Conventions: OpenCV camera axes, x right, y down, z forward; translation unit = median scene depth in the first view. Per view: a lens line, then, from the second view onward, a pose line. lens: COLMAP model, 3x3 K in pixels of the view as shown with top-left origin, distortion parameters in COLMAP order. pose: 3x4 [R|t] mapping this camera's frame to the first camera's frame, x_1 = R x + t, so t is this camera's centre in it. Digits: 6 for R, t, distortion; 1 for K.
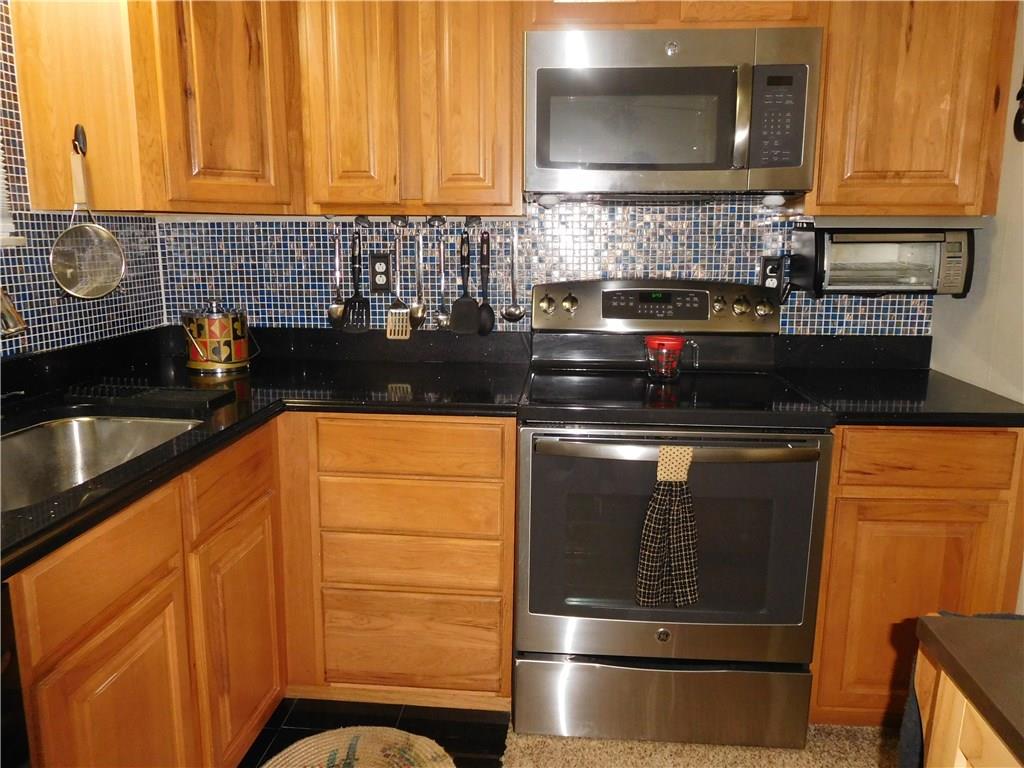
lens RADIAL K [[778.1, 0, 512.0], [0, 778.1, 384.0], [0, 0, 1]] dist [-0.004019, -0.005713]
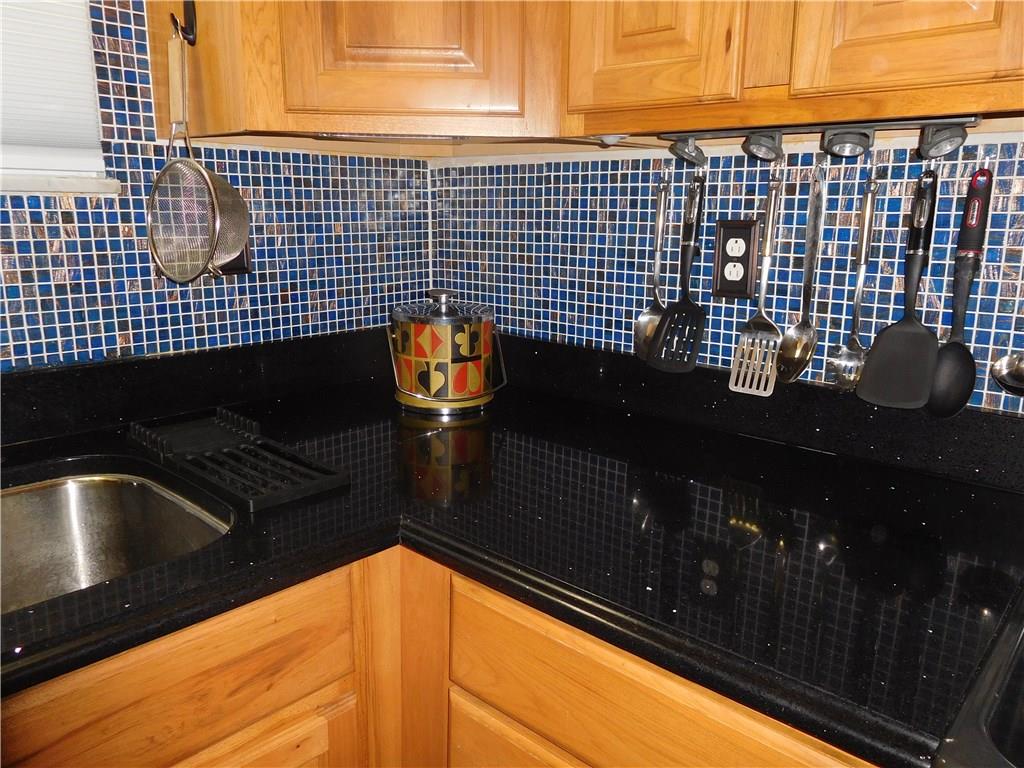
lens RADIAL K [[778.1, 0, 512.0], [0, 778.1, 384.0], [0, 0, 1]] dist [-0.004019, -0.005713]
pose [[0.793893, 0.140252, -0.591662, 0.026001], [-0.121945, 0.989991, 0.071049, -0.081240], [0.595705, 0.015745, 0.803049, 0.515425]]
